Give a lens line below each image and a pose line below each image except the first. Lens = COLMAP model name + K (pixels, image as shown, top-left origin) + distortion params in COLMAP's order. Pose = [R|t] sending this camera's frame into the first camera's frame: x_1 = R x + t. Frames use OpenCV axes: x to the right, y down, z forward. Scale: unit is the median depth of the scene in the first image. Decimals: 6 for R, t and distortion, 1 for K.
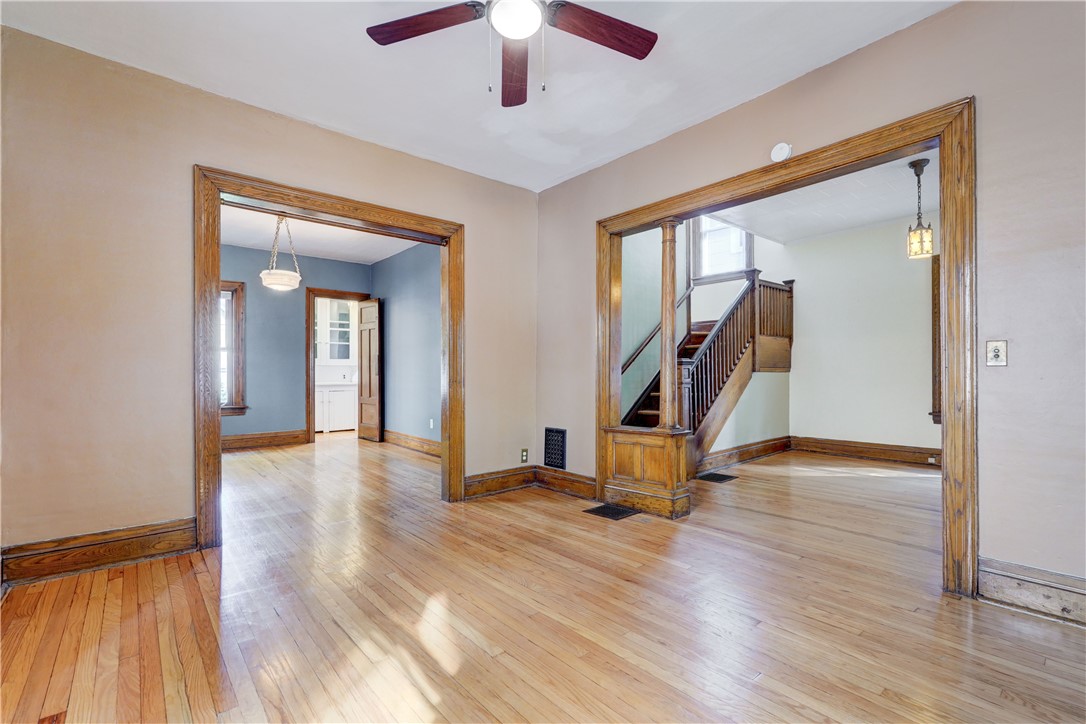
lens RADIAL K [[486.3, 0, 543.7], [0, 486.3, 367.9], [0, 0, 1]] dist [-0.001645, -0.000229]
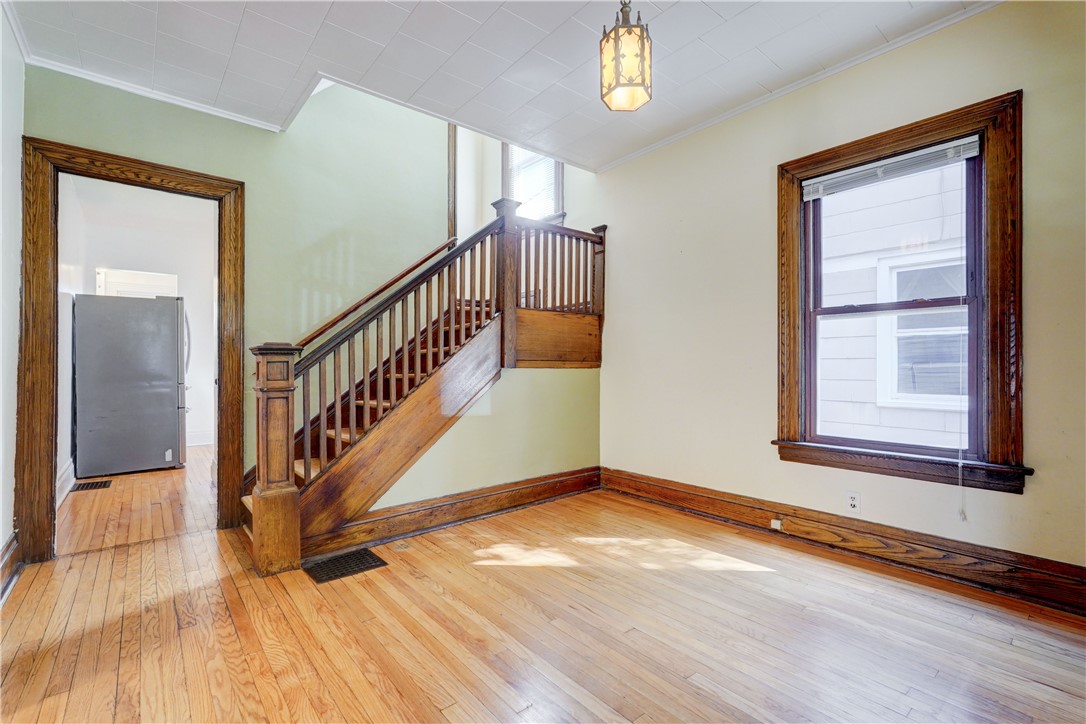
lens RADIAL K [[486.3, 0, 541.8], [0, 486.3, 361.9], [0, 0, 1]] dist [-0.001645, -0.000229]
pose [[0.999968, 0.004920, -0.006362, 0.452765], [-0.004933, 0.999986, -0.002069, 0.002205], [0.006351, 0.002100, 0.999978, 0.368190]]
